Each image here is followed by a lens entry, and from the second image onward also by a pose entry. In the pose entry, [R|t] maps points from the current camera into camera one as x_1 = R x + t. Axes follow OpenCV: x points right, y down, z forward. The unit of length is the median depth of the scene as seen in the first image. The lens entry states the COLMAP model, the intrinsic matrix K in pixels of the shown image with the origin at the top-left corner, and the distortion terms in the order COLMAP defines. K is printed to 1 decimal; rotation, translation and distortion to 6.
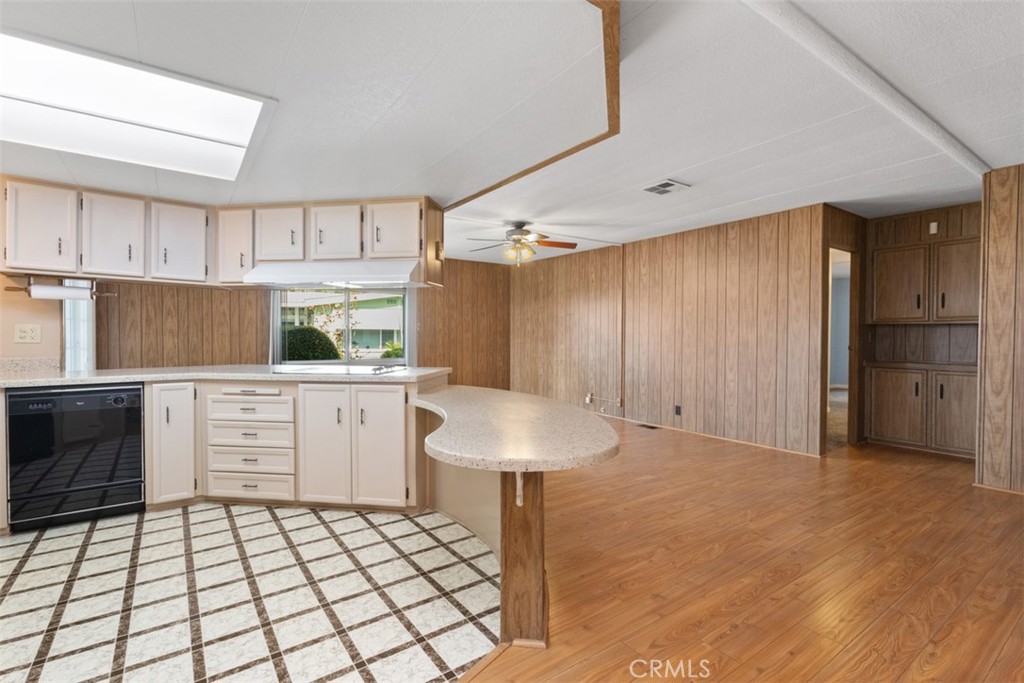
lens RADIAL K [[480.5, 0, 509.7], [0, 480.5, 340.3], [0, 0, 1]] dist [0.001488, 0.001364]
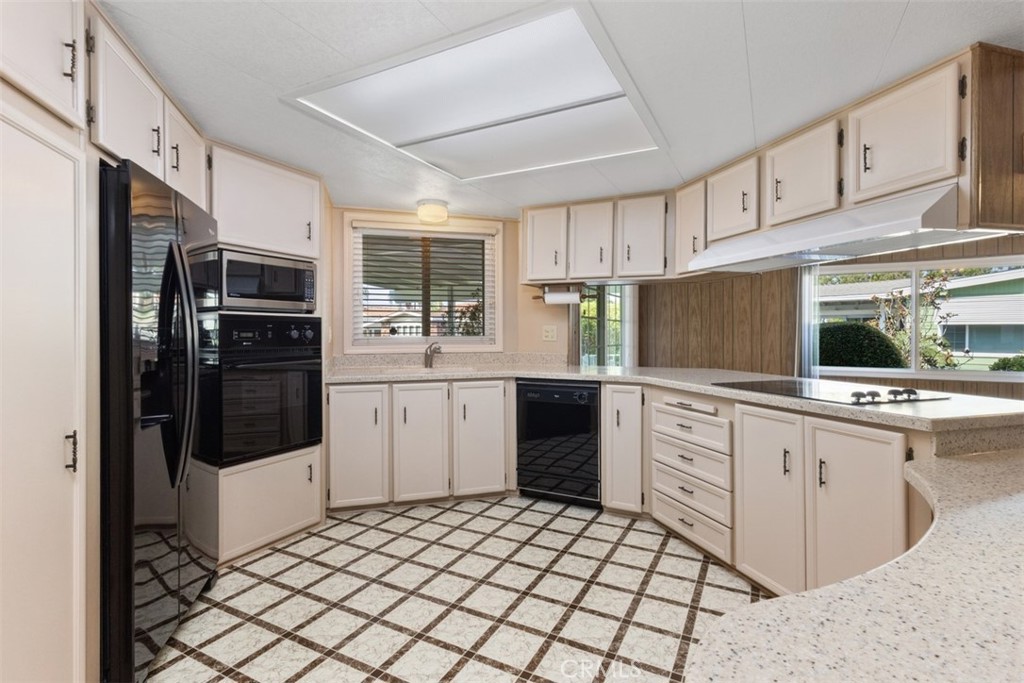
lens RADIAL K [[480.5, 0, 513.6], [0, 480.5, 333.0], [0, 0, 1]] dist [0.001488, 0.001364]
pose [[0.445335, -0.002565, -0.895360, 0.051031], [-0.007174, 0.999954, -0.006433, -0.006022], [0.895335, 0.009288, 0.445296, 0.376414]]
